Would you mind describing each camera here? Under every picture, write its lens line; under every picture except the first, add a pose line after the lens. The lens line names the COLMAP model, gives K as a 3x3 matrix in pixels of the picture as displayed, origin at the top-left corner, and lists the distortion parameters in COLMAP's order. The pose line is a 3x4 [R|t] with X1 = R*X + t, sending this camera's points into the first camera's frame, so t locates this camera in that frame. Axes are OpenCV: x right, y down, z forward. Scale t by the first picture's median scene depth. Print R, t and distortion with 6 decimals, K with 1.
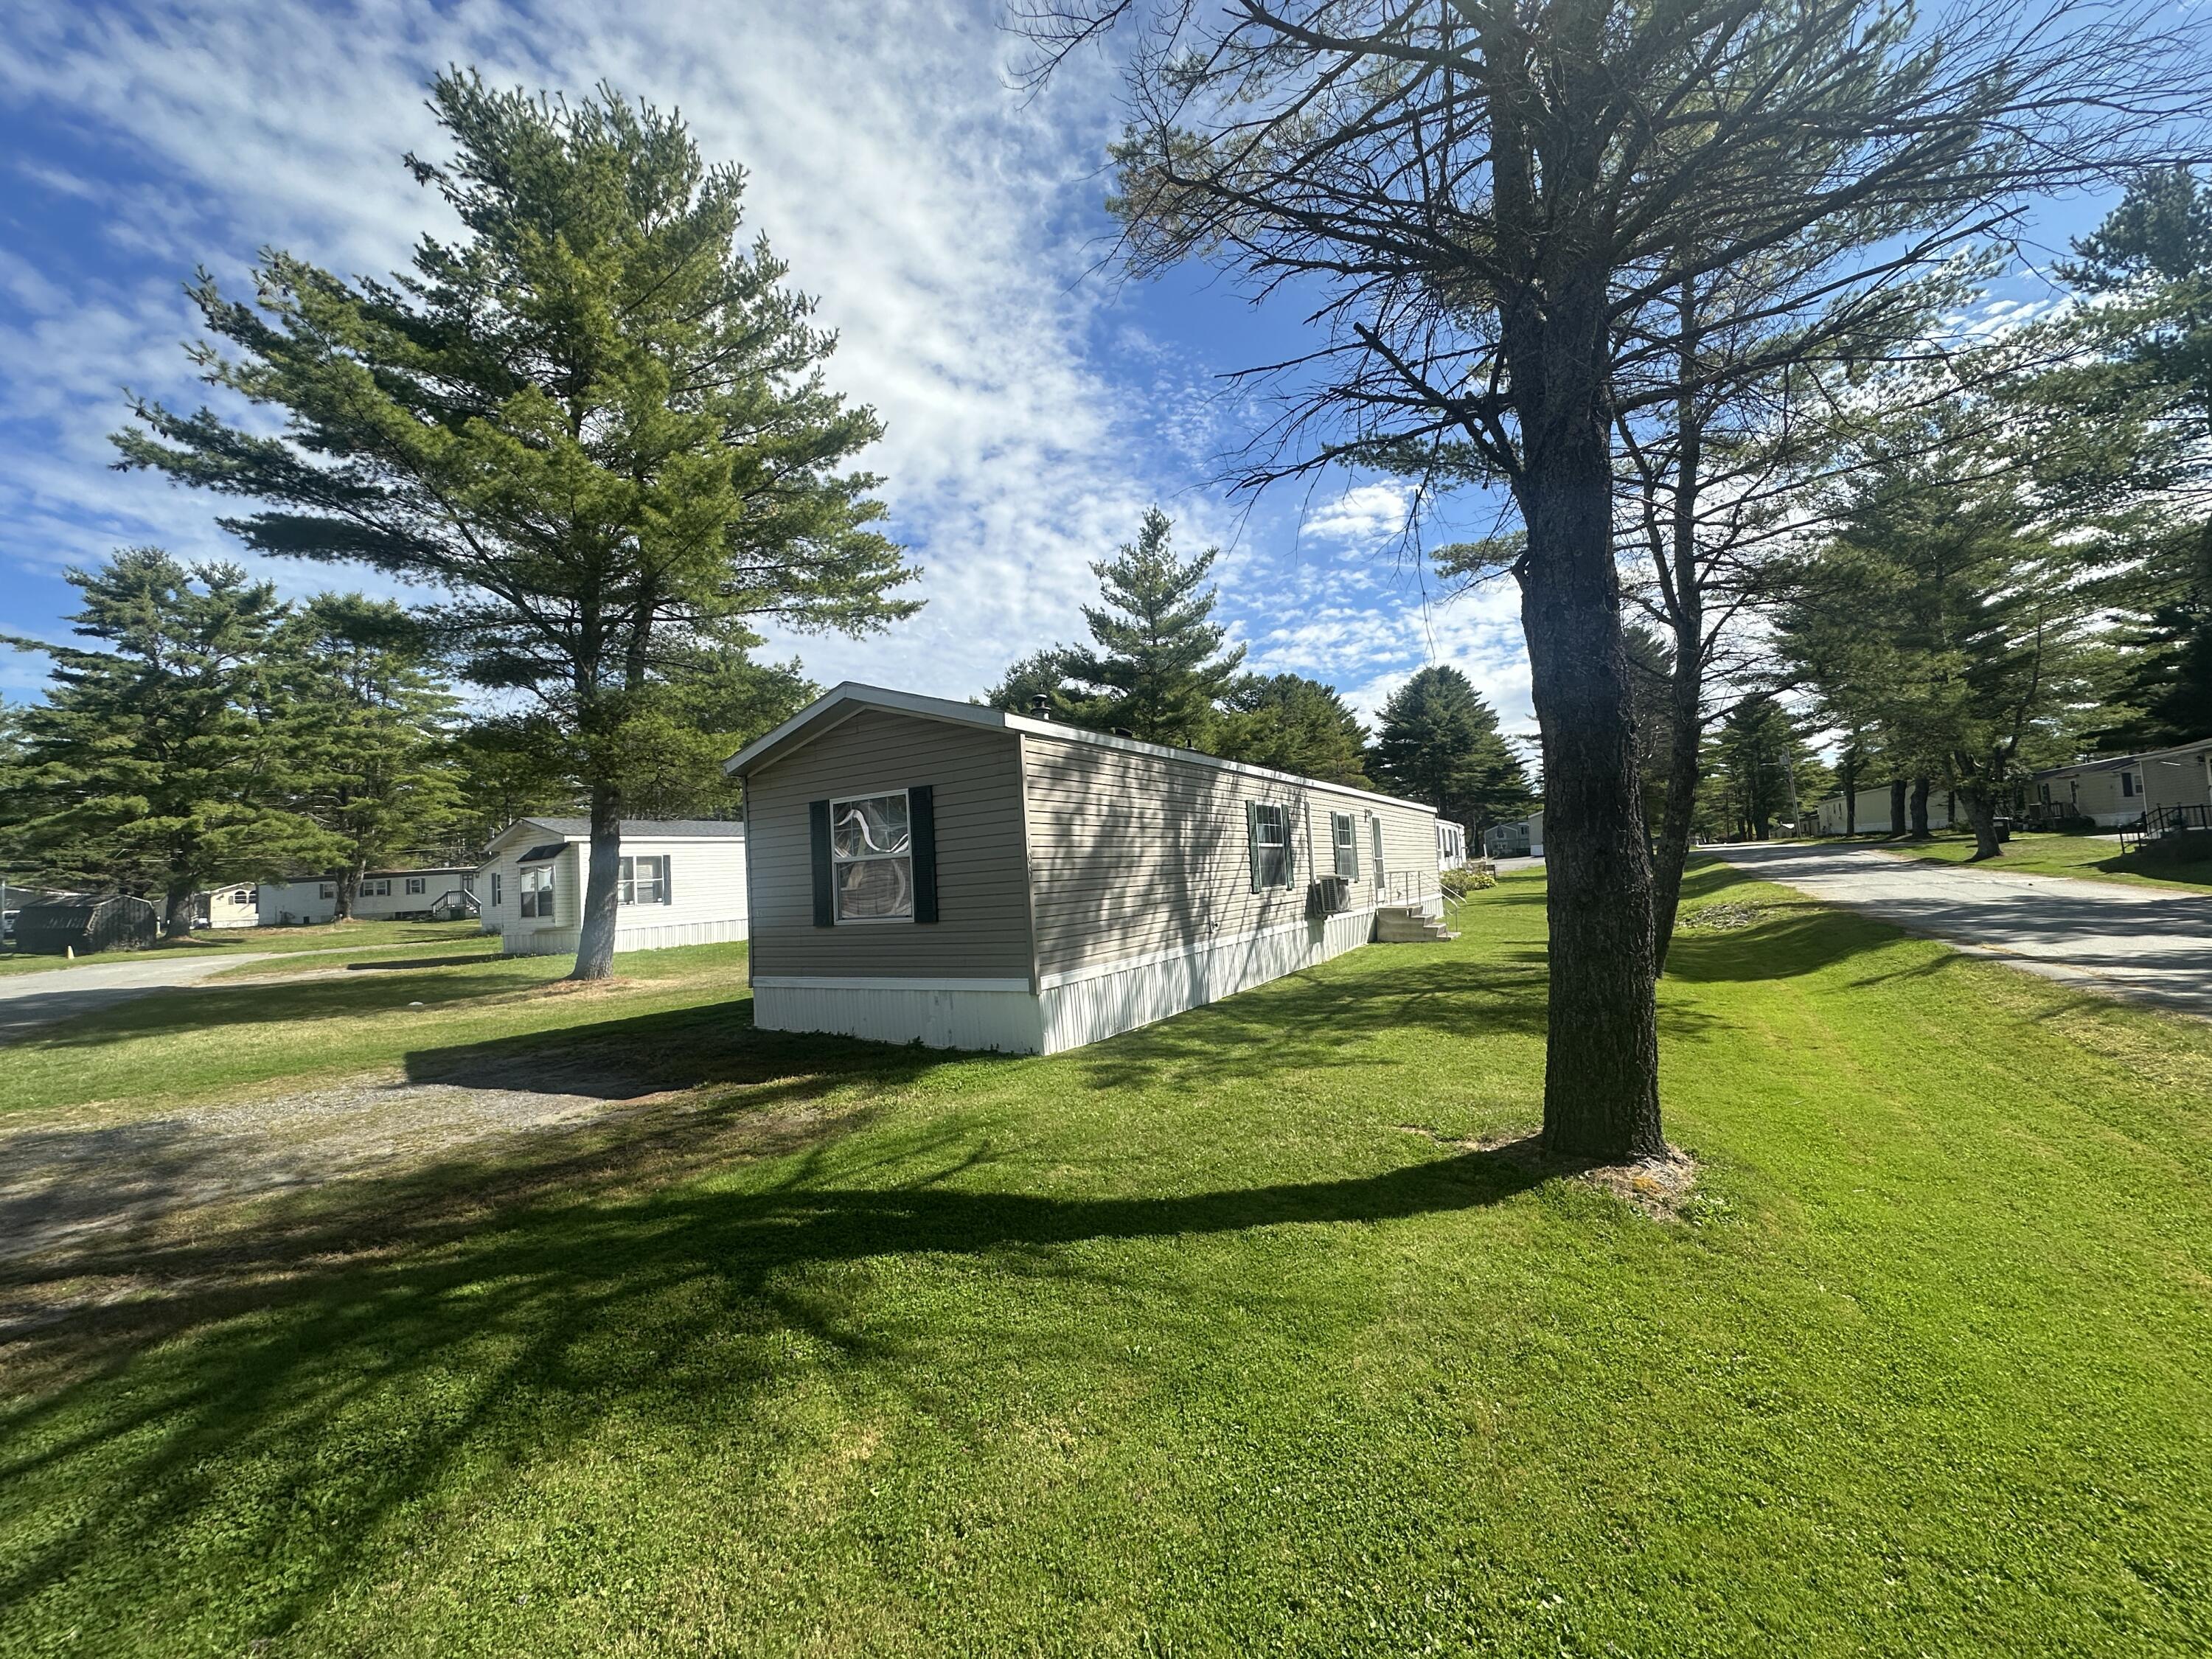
lens RADIAL K [[883.4, 0, 1107.9], [0, 883.4, 826.7], [0, 0, 1]] dist [-0.002481, 0.000164]
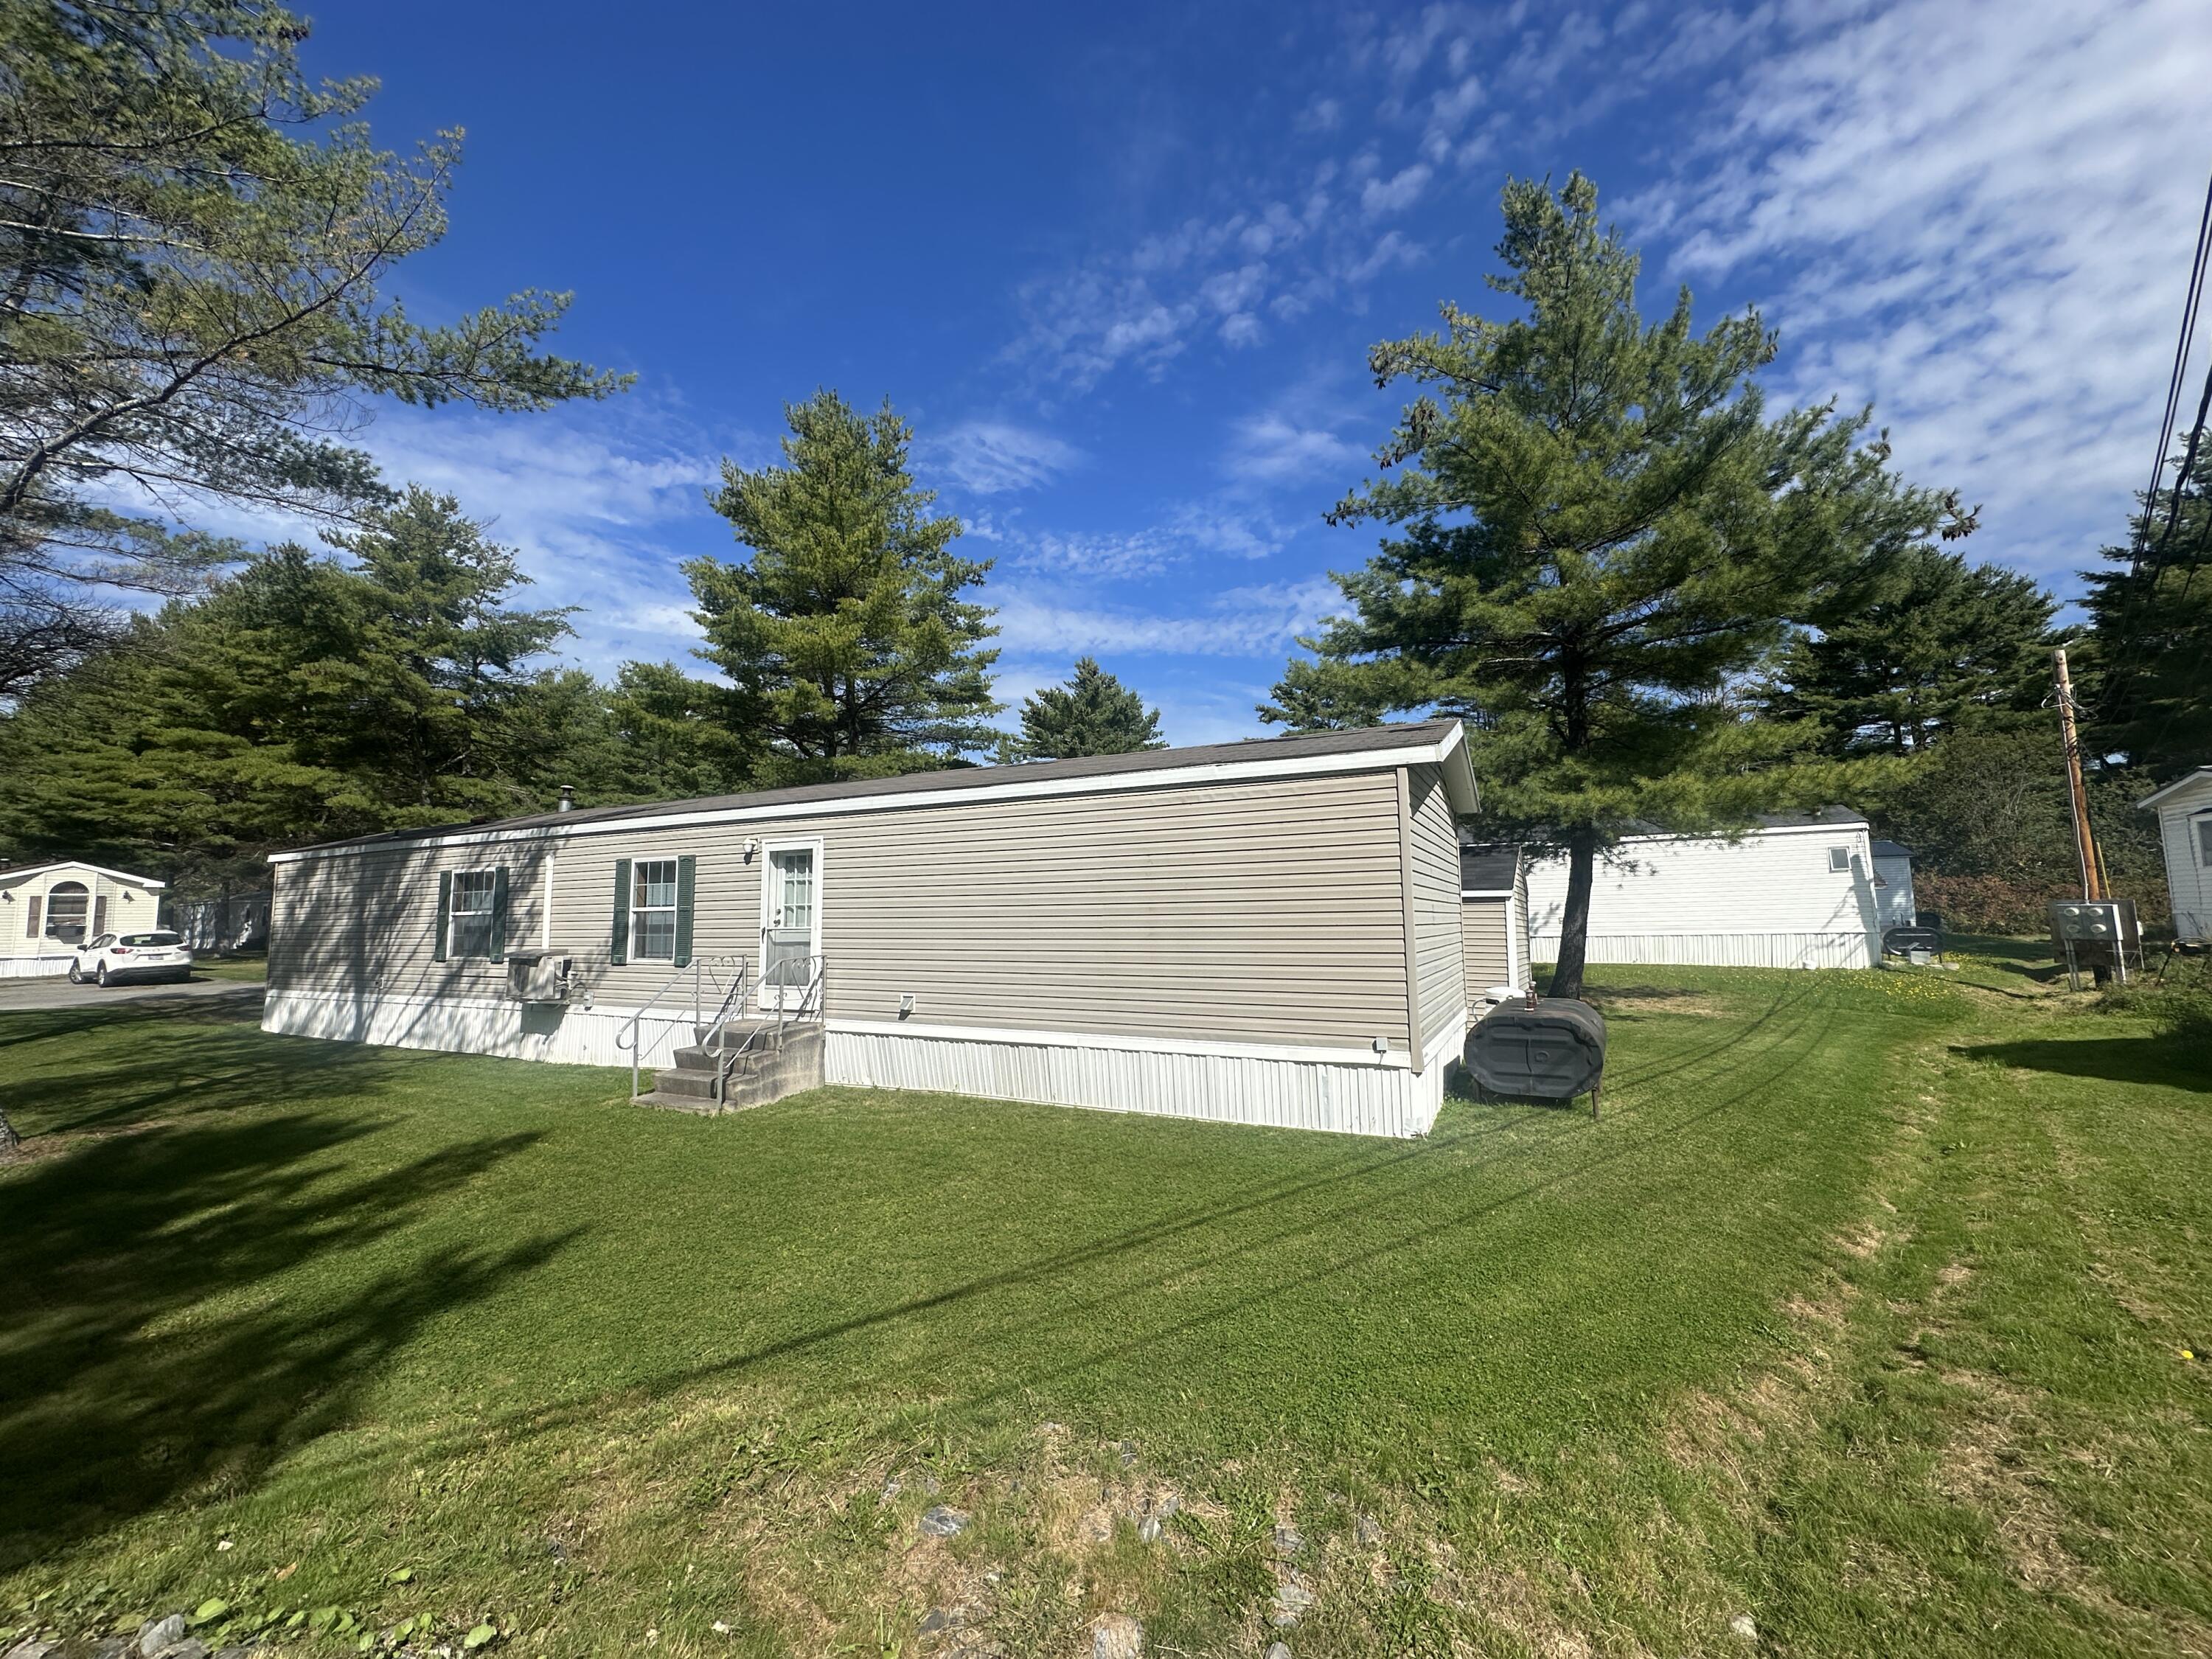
lens RADIAL K [[883.4, 0, 1107.9], [0, 883.4, 826.7], [0, 0, 1]] dist [-0.002481, 0.000164]
pose [[0.071581, -0.048645, -0.996248, 1.525290], [0.071662, 0.996480, -0.043507, 0.023341], [0.994857, -0.068278, 0.074815, 2.071159]]
